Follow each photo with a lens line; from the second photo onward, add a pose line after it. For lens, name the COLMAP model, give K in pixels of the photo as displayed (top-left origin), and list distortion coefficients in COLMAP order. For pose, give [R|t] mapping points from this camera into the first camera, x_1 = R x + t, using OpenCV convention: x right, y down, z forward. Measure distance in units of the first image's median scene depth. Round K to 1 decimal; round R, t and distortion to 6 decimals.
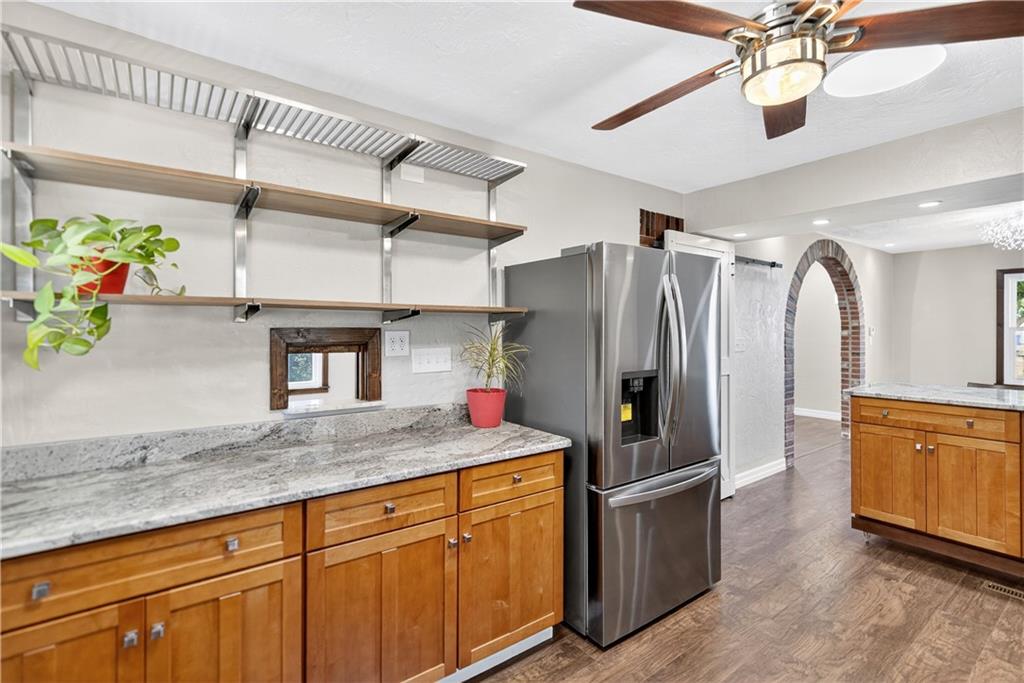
lens RADIAL K [[458.1, 0, 513.7], [0, 458.1, 336.7], [0, 0, 1]] dist [-0.000779, 0.000390]
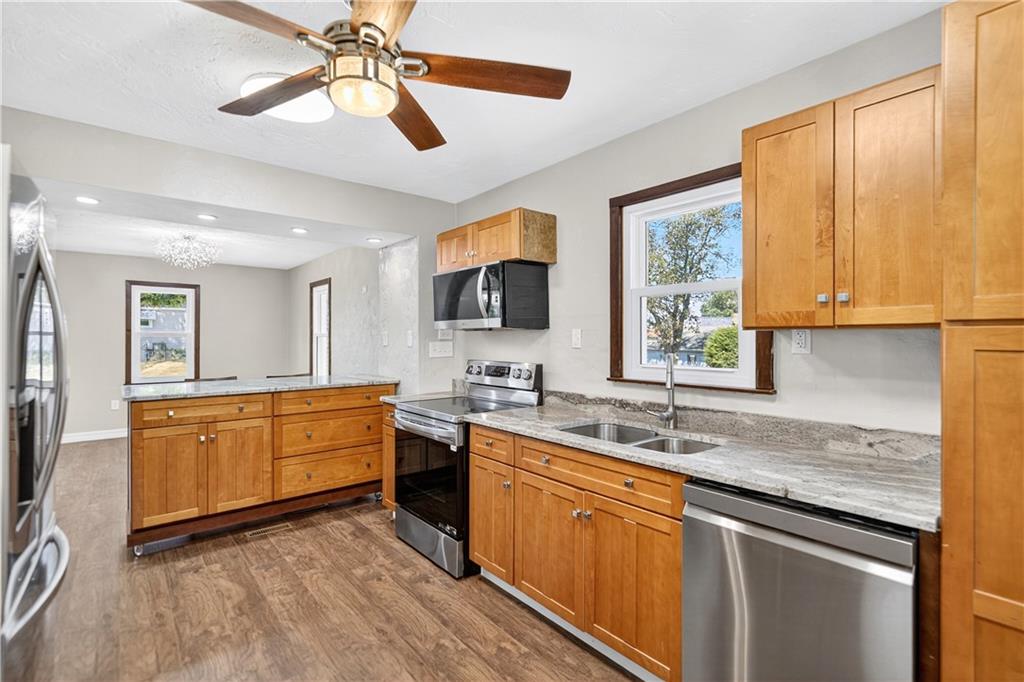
lens RADIAL K [[458.1, 0, 513.7], [0, 458.1, 336.2], [0, 0, 1]] dist [-0.000779, 0.000390]
pose [[-0.060141, 0.009419, 0.998145, -0.262700], [0.005736, 0.999942, -0.009090, 0.010556], [-0.998173, 0.005178, -0.060191, 0.334849]]
